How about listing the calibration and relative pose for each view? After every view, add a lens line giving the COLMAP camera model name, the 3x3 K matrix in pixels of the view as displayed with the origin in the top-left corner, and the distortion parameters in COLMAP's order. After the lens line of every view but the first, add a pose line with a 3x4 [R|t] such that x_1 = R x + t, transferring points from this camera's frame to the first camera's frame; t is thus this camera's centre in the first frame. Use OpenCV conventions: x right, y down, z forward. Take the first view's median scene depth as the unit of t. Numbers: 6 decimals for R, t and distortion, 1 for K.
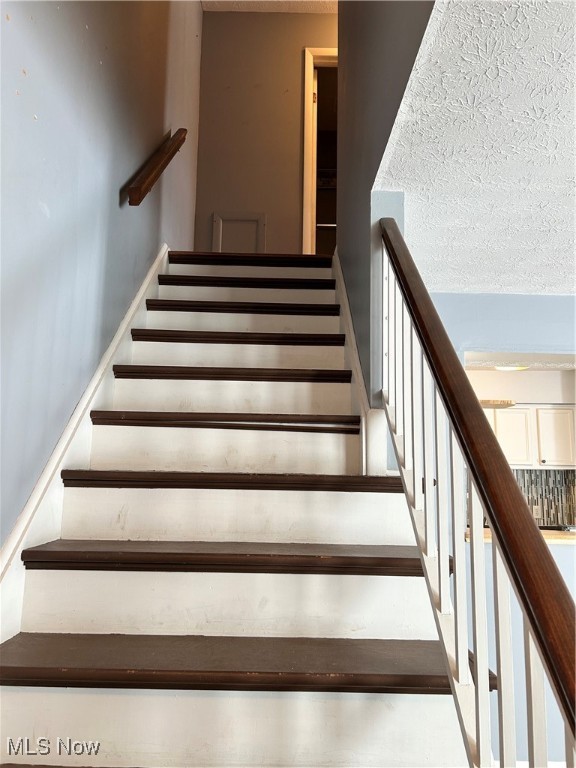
lens RADIAL K [[576.5, 0, 285.2], [0, 576.5, 388.5], [0, 0, 1]] dist [0.061809, -0.066580]
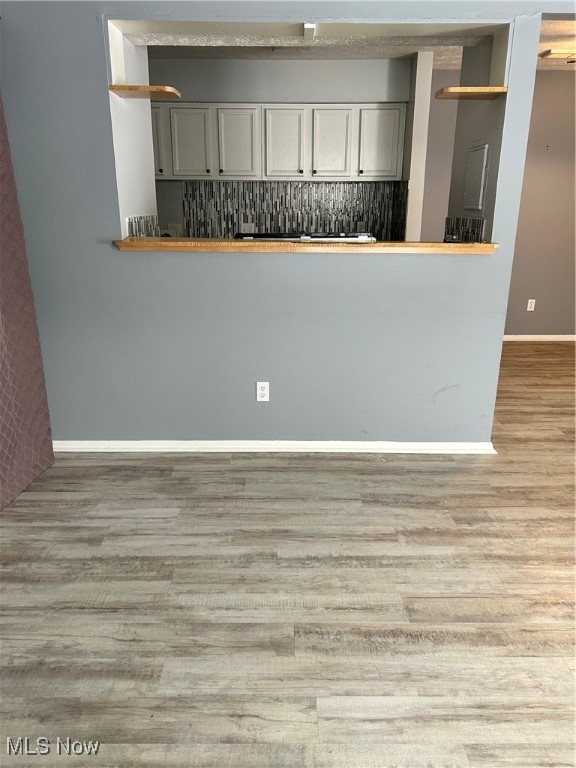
lens RADIAL K [[576.5, 0, 288.7], [0, 576.5, 385.3], [0, 0, 1]] dist [0.061809, -0.066580]
pose [[0.999833, -0.015114, -0.010246, 0.318562], [0.018105, 0.893465, 0.448767, 0.010242], [0.002371, -0.448878, 0.893590, 0.020336]]
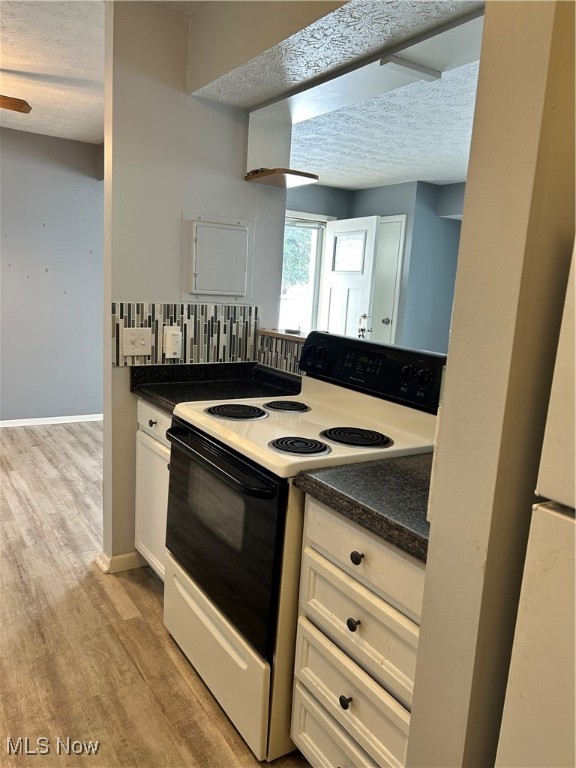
lens RADIAL K [[576.5, 0, 288.4], [0, 576.5, 389.1], [0, 0, 1]] dist [0.061809, -0.066580]
pose [[-0.527085, -0.209347, 0.823623, 0.054140], [-0.203226, 0.972112, 0.117033, 0.121844], [-0.825155, -0.105695, -0.554931, 0.805473]]
